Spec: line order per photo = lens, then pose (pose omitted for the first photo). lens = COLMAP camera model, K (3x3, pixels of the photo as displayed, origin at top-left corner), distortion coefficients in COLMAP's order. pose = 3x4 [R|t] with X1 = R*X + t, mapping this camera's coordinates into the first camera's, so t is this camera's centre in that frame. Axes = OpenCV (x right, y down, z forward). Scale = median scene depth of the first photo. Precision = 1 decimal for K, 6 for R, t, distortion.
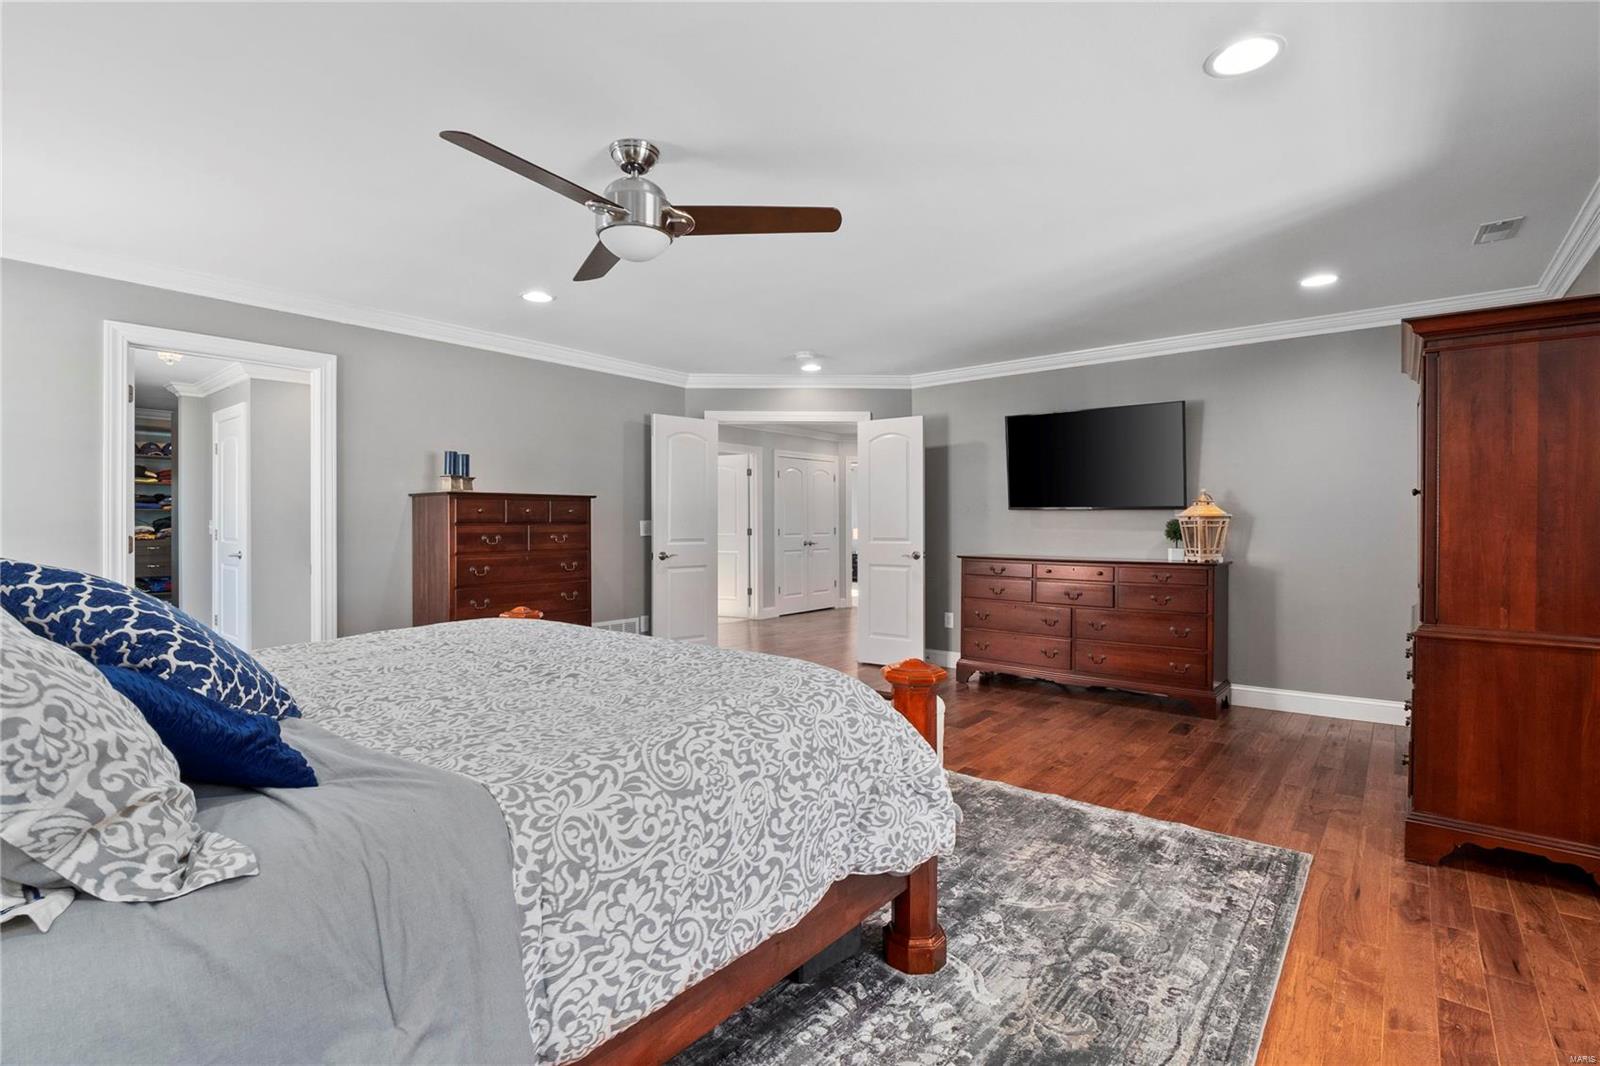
lens RADIAL K [[747.7, 0, 801.5], [0, 747.7, 527.0], [0, 0, 1]] dist [-0.011982, -0.000598]
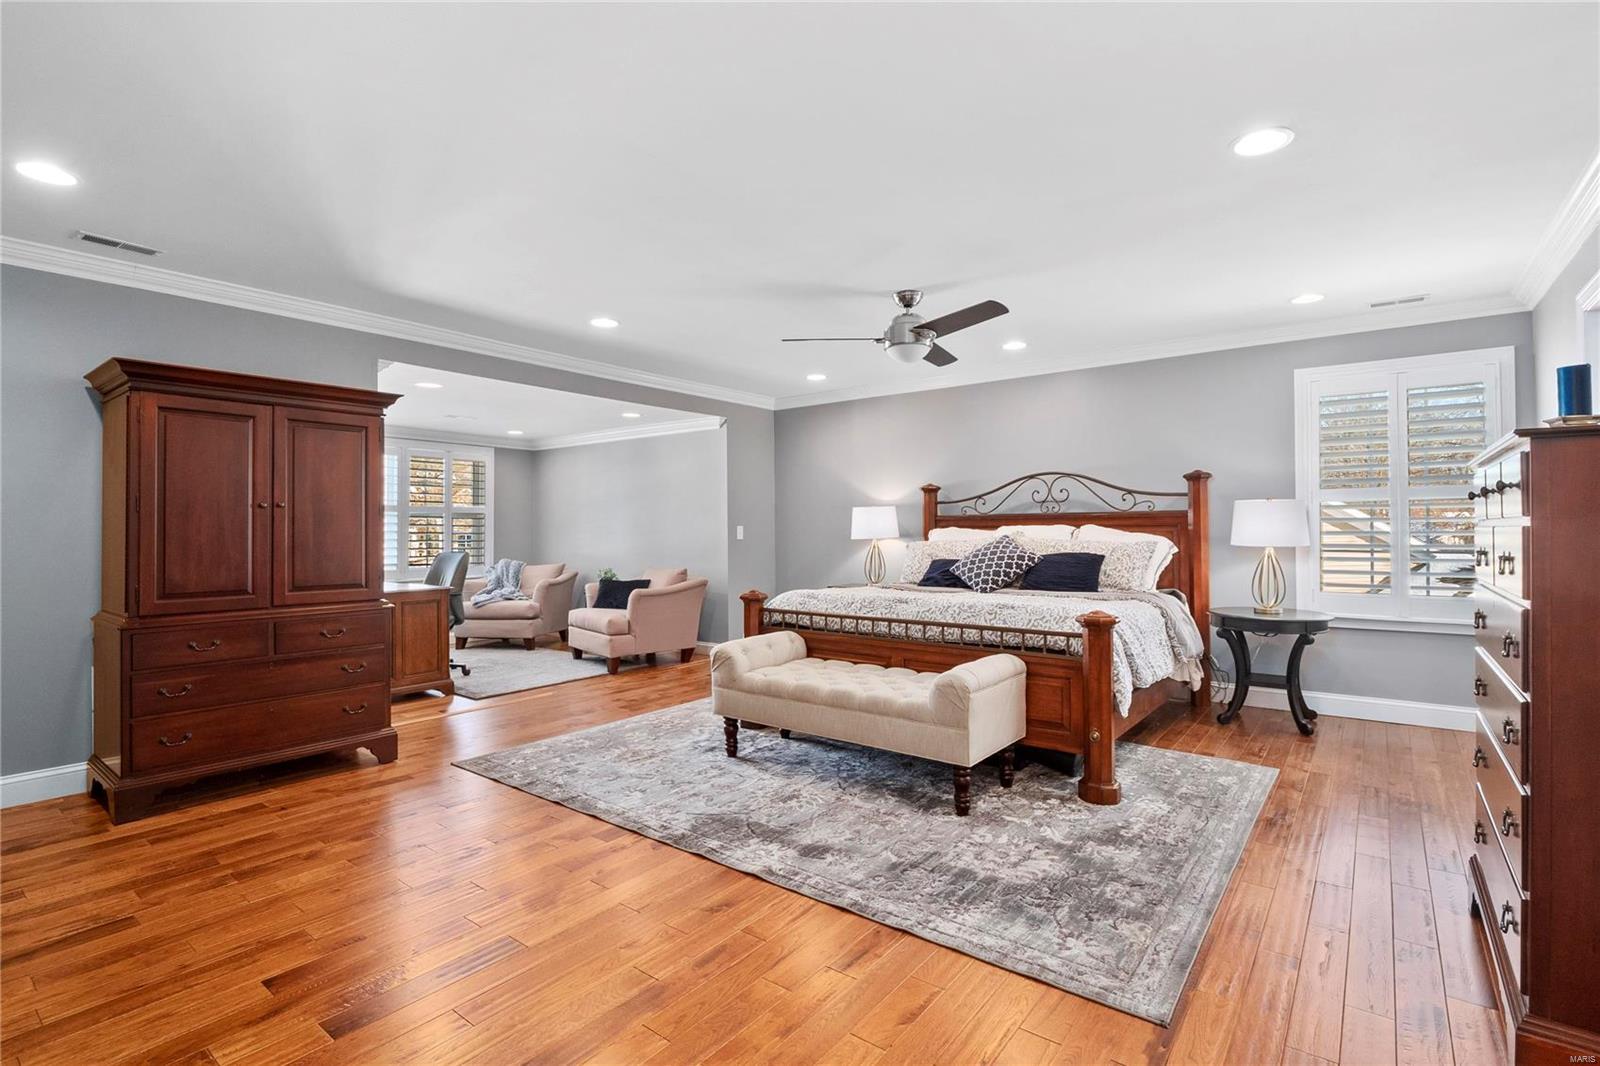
lens RADIAL K [[747.7, 0, 792.7], [0, 747.7, 522.0], [0, 0, 1]] dist [-0.011982, -0.000598]
pose [[-0.999658, 0.008974, -0.024555, 0.068723], [0.009095, 0.999947, -0.004828, -0.010000], [0.024511, -0.005049, -0.999687, 2.575482]]
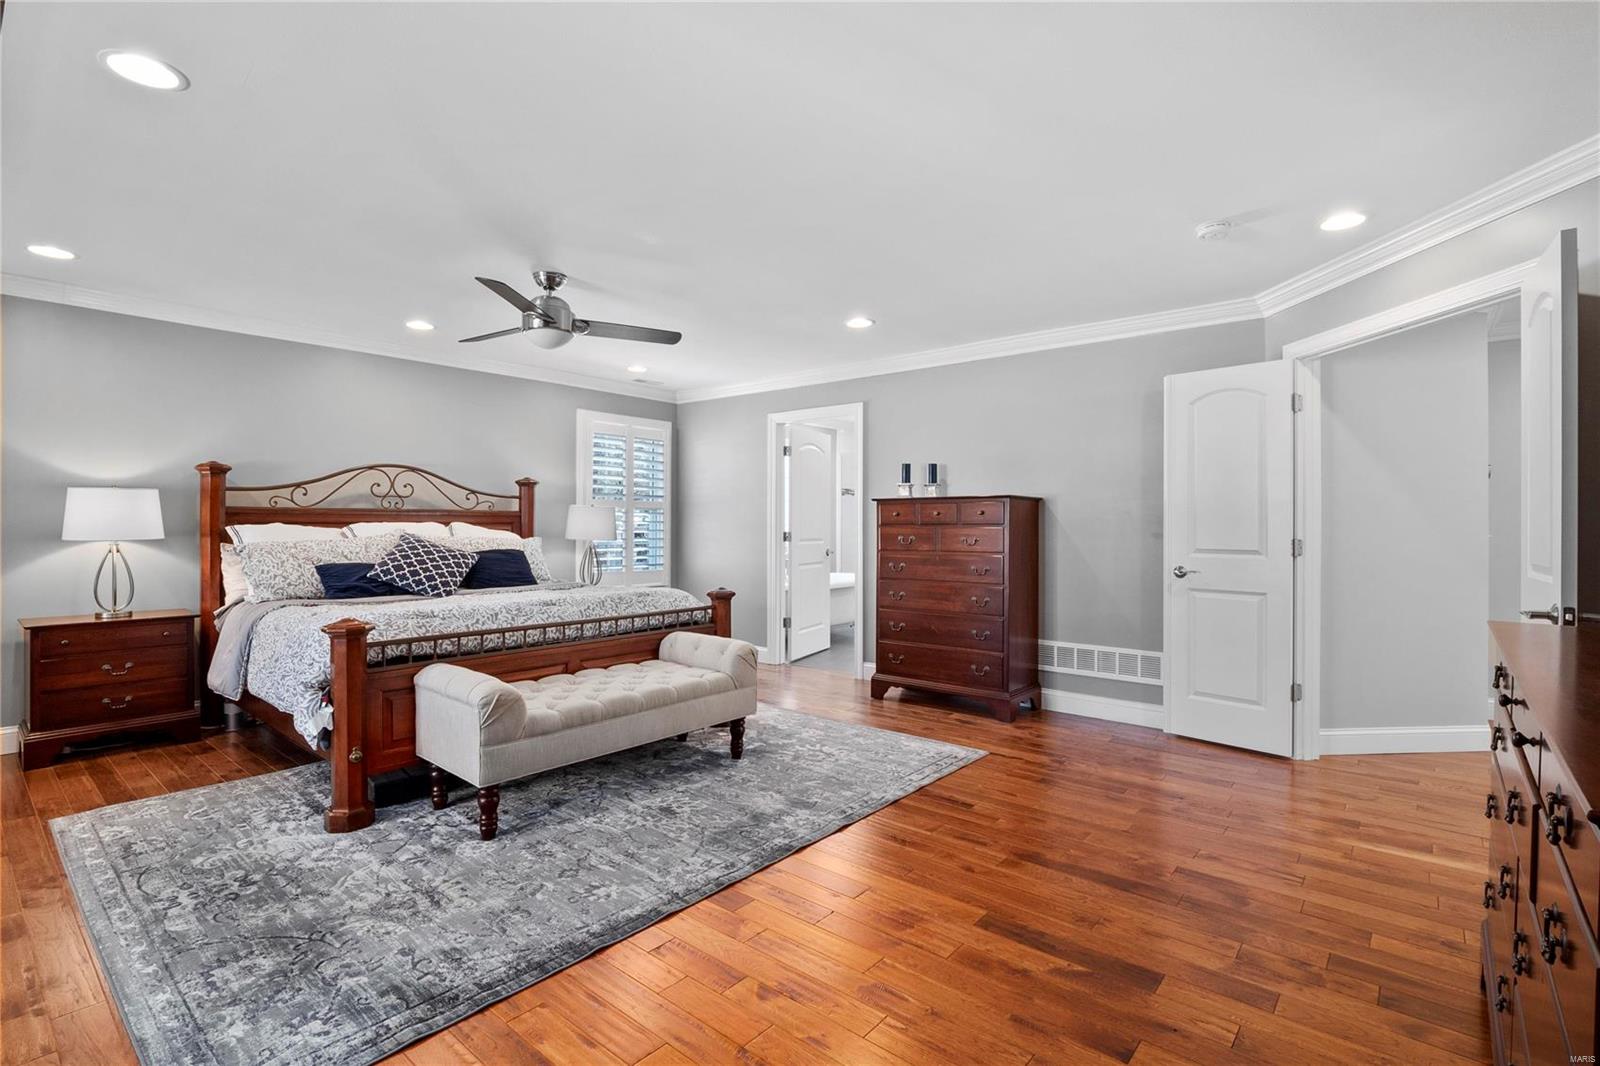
lens RADIAL K [[747.7, 0, 790.7], [0, 747.7, 532.8], [0, 0, 1]] dist [-0.011982, -0.000598]
pose [[-0.021305, 0.011744, -0.999704, 1.254755], [-0.008892, 0.999889, 0.011936, -0.009596], [0.999733, 0.009143, -0.021198, 1.507187]]
